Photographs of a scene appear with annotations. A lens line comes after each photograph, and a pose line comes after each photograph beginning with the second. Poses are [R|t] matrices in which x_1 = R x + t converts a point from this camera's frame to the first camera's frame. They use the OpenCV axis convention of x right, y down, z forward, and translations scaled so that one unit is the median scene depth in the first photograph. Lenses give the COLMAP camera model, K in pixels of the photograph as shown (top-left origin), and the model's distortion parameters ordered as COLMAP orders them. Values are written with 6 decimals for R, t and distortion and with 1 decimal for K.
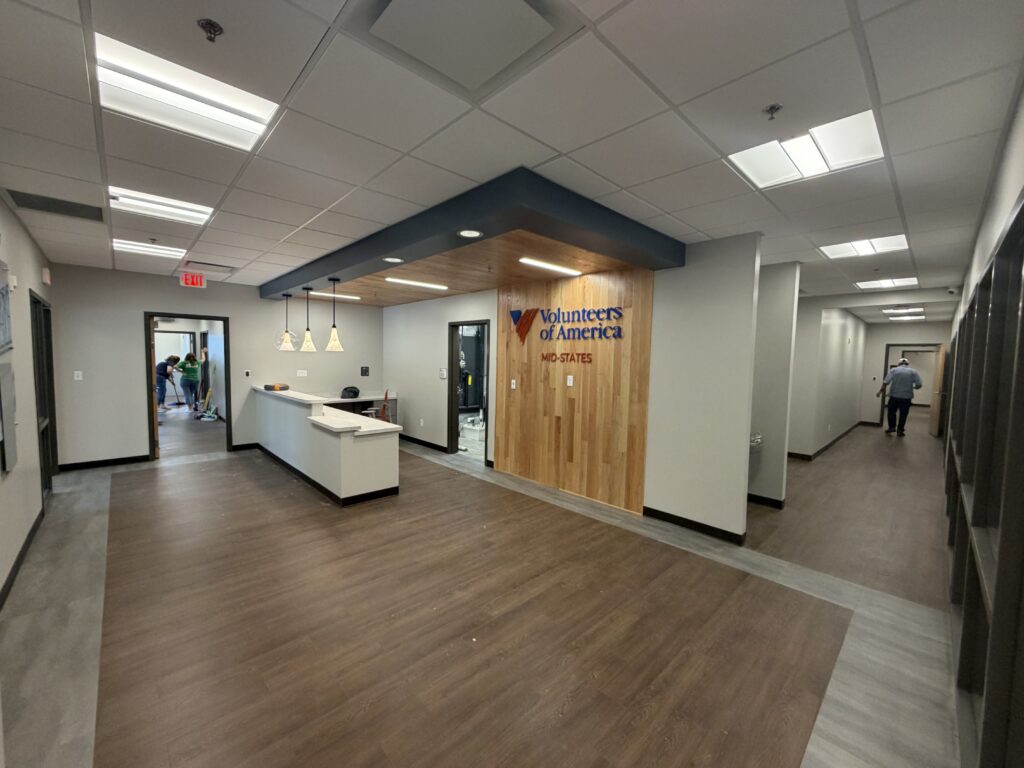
lens RADIAL K [[409.2, 0, 508.8], [0, 409.2, 382.0], [0, 0, 1]] dist [0.000889, 0.000239]
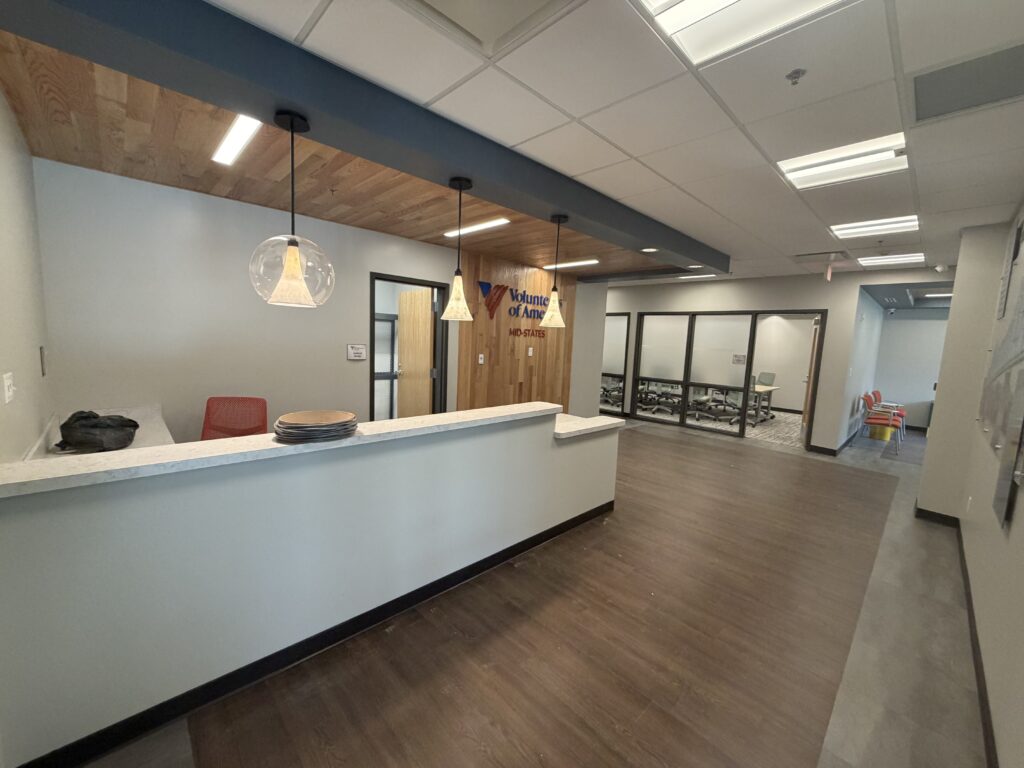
lens RADIAL K [[409.2, 0, 507.7], [0, 409.2, 381.5], [0, 0, 1]] dist [0.000889, 0.000239]
pose [[-0.005144, -0.127570, 0.991816, -1.062847], [0.016620, 0.991681, 0.127639, -0.071182], [-0.999849, 0.017141, -0.002981, 1.044150]]
